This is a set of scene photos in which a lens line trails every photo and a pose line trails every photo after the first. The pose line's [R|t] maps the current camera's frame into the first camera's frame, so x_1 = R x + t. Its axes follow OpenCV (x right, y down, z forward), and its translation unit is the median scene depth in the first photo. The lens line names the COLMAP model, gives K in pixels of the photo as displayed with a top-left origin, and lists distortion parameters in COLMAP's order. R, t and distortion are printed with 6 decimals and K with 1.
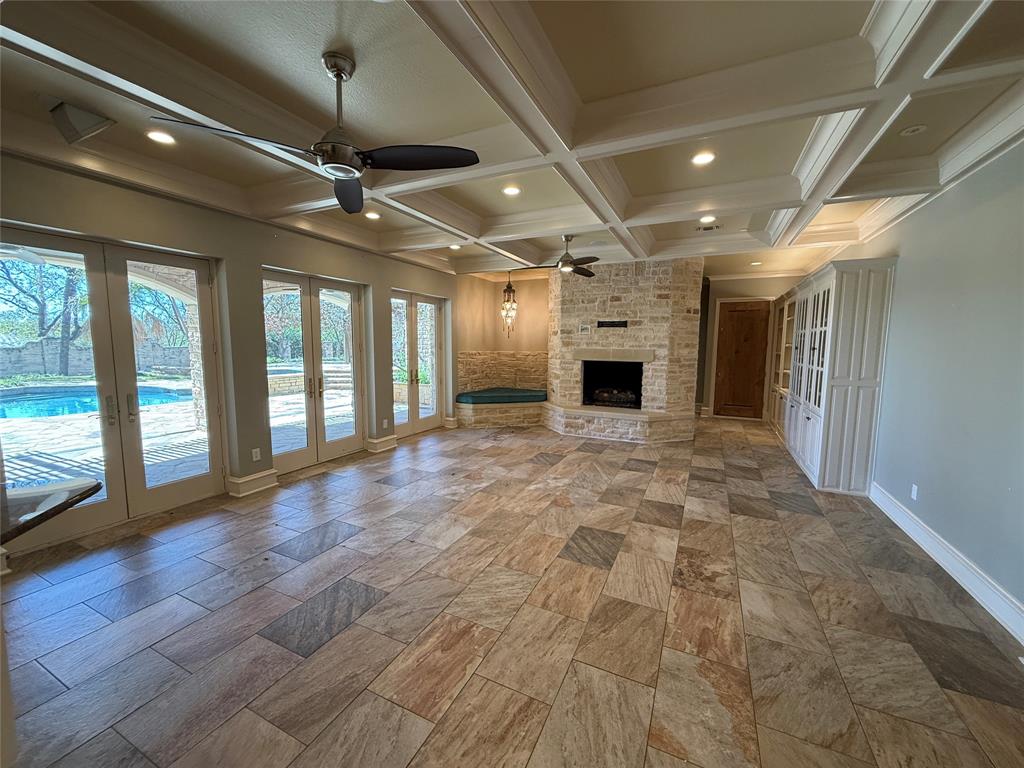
lens RADIAL K [[408.1, 0, 511.9], [0, 408.1, 384.5], [0, 0, 1]] dist [-0.001273, 0.000129]
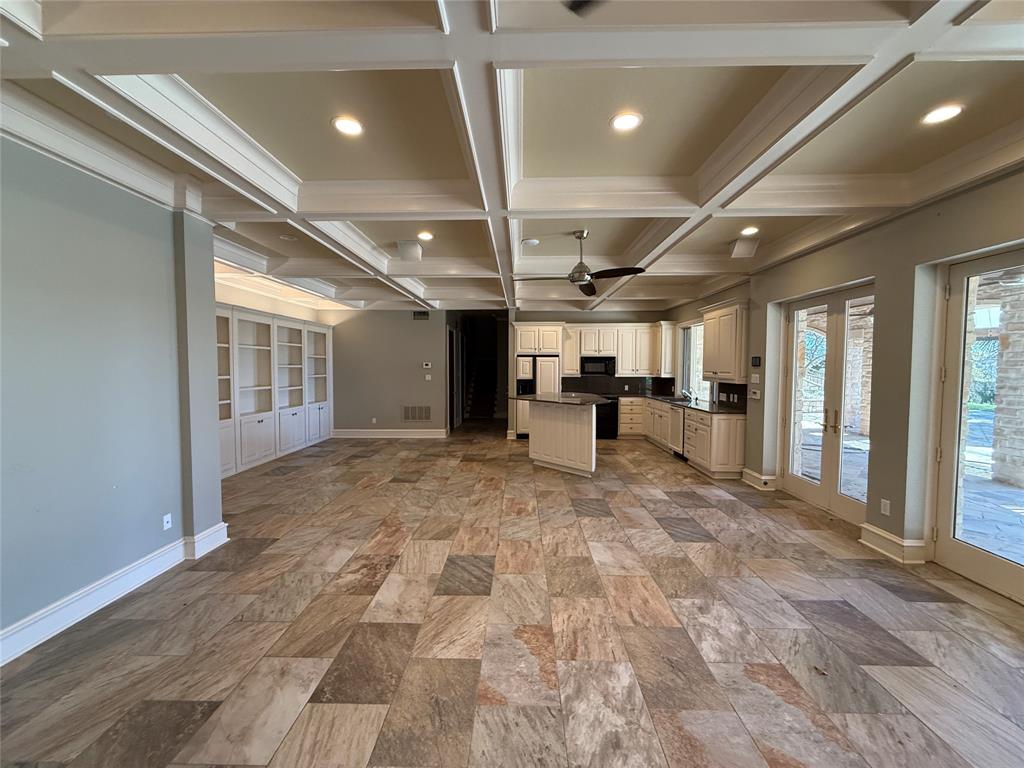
lens RADIAL K [[408.1, 0, 511.4], [0, 408.1, 384.2], [0, 0, 1]] dist [-0.001273, 0.000129]
pose [[-0.911094, 0.010421, -0.412068, 0.474845], [-0.050090, 0.989473, 0.135773, -0.178249], [0.409145, 0.144343, -0.900981, 1.760985]]
